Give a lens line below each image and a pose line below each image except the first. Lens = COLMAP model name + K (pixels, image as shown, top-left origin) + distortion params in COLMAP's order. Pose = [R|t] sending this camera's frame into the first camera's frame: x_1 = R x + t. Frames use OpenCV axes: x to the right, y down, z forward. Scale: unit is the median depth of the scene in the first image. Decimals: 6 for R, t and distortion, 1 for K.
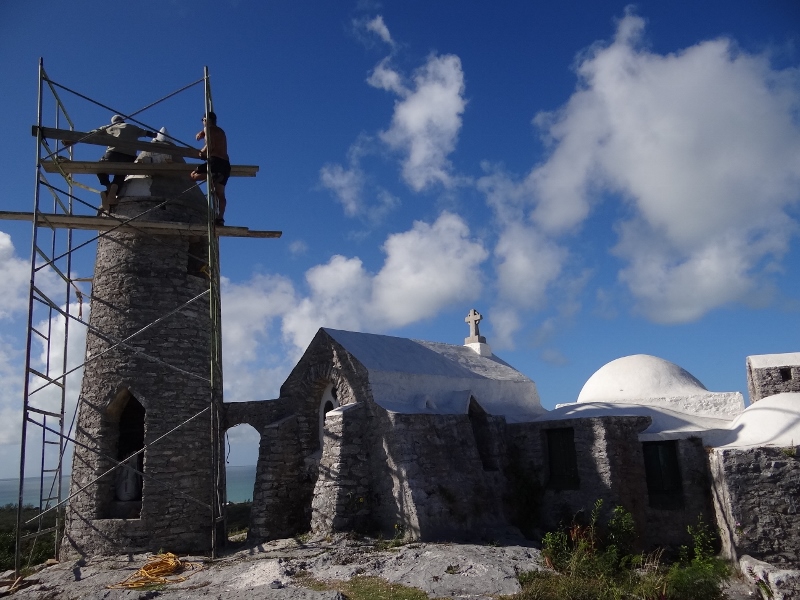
lens RADIAL K [[619.9, 0, 400.0], [0, 619.9, 300.0], [0, 0, 1]] dist [-0.000908, -0.008447]
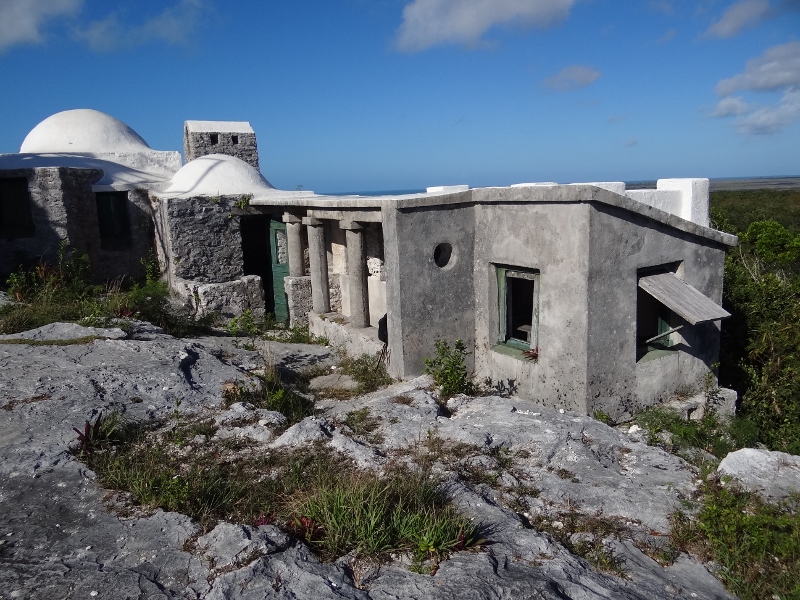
lens RADIAL K [[622.7, 0, 400.0], [0, 622.7, 300.0], [0, 0, 1]] dist [-0.016519, -0.003320]
pose [[0.650764, -0.118305, 0.750007, -0.103551], [-0.170598, 0.939749, 0.296258, -0.007066], [-0.739867, -0.320744, 0.591372, -0.103469]]
